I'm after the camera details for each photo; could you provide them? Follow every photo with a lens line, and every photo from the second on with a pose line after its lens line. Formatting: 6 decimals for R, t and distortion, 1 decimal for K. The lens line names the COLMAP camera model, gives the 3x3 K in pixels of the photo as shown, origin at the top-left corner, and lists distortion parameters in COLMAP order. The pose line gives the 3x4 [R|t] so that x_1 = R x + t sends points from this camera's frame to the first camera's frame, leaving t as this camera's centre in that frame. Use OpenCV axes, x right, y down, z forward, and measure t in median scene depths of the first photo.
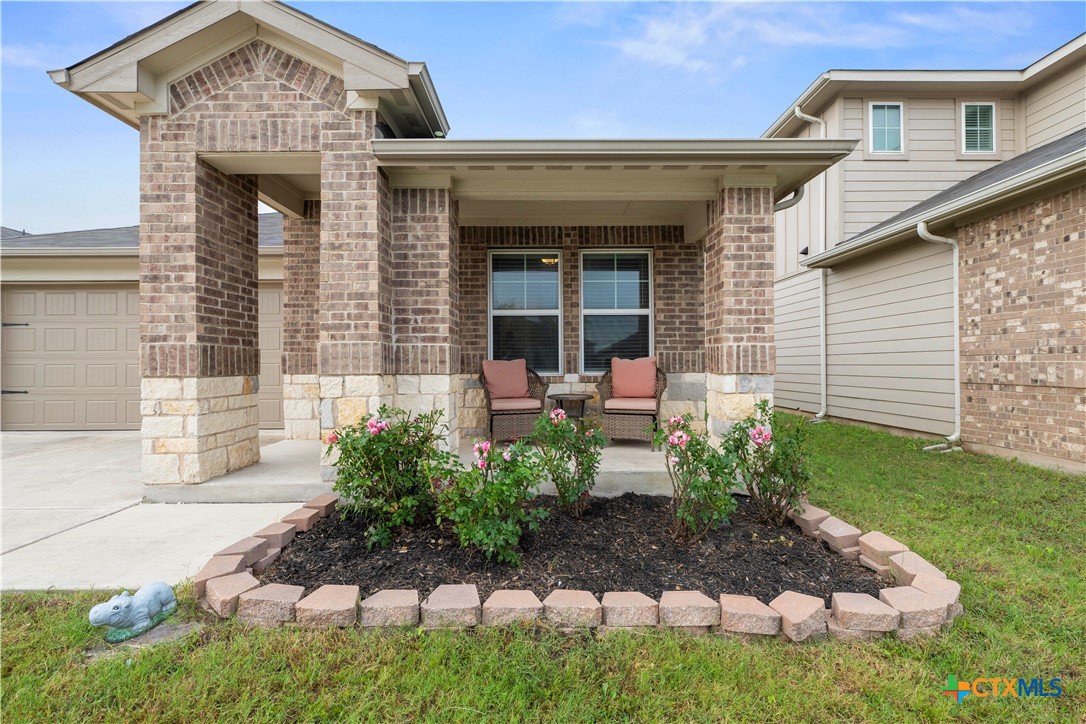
lens RADIAL K [[441.9, 0, 542.8], [0, 441.9, 361.8], [0, 0, 1]] dist [-0.002299, -0.000129]
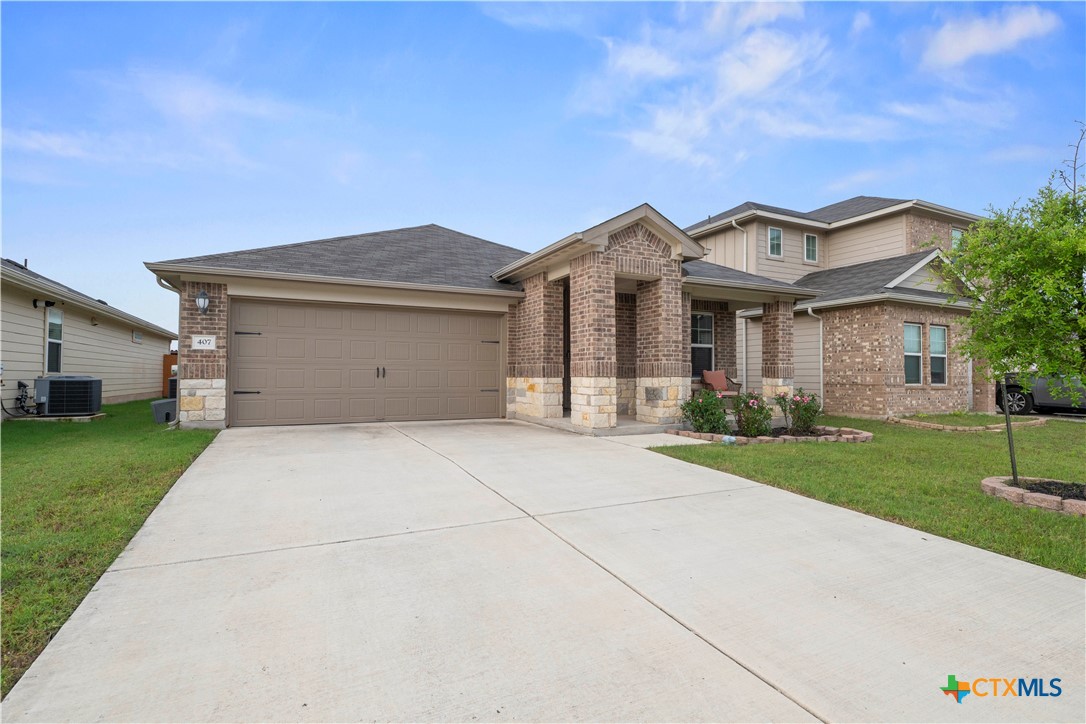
lens RADIAL K [[534.4, 0, 551.5], [0, 534.4, 364.7], [0, 0, 1]] dist [0.000393, -0.000017]
pose [[0.895663, 0.018283, 0.444357, -2.193440], [-0.010945, 0.999758, -0.019073, 0.027759], [-0.444598, 0.012220, 0.895647, -1.164703]]
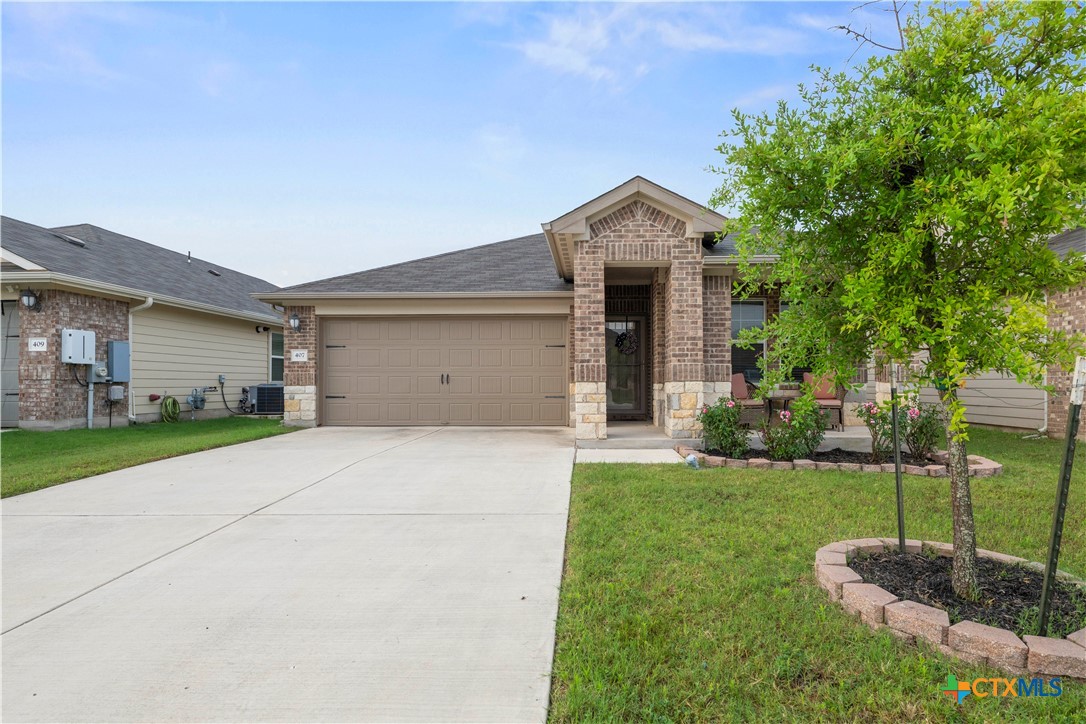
lens RADIAL K [[566.7, 0, 575.0], [0, 566.7, 379.2], [0, 0, 1]] dist [0.000578, 0.000033]
pose [[0.999621, 0.003454, -0.027325, -0.841042], [-0.003489, 0.999993, -0.001242, 0.026304], [0.027321, 0.001337, 0.999626, -1.384344]]
